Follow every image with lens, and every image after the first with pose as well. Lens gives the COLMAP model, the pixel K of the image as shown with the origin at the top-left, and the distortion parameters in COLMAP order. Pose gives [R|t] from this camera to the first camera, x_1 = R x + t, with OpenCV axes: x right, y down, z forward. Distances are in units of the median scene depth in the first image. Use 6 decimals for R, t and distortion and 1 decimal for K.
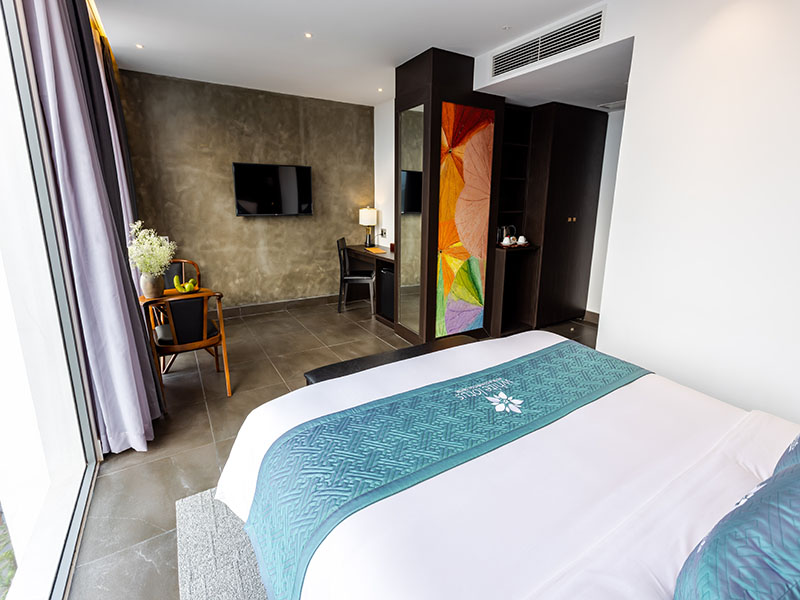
lens RADIAL K [[377.2, 0, 396.0], [0, 377.2, 284.3], [0, 0, 1]] dist [-0.001246, 0.001032]
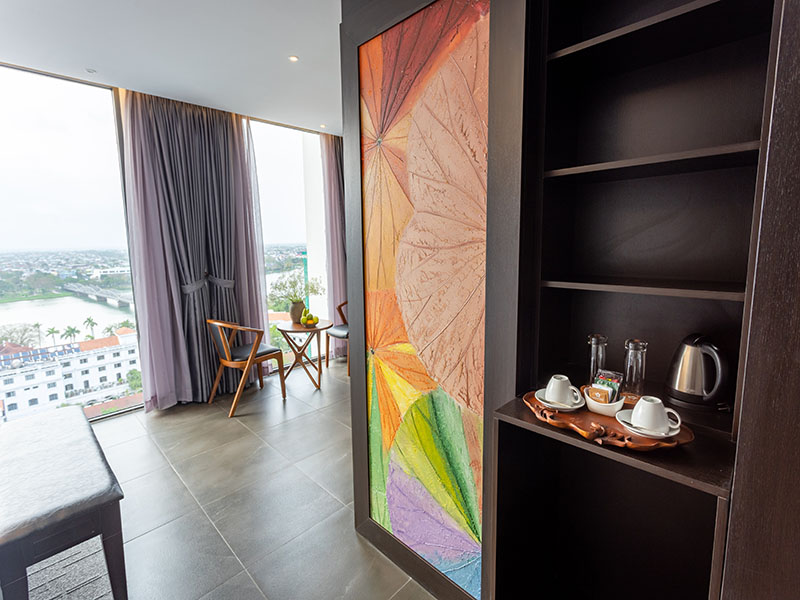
lens RADIAL K [[377.2, 0, 396.0], [0, 377.2, 284.3], [0, 0, 1]] dist [-0.001246, 0.001032]
pose [[0.241094, 0.107778, -0.964499, 0.570019], [-0.189114, 0.979981, 0.062236, -0.202068], [0.951898, 0.167396, 0.256650, 0.871378]]
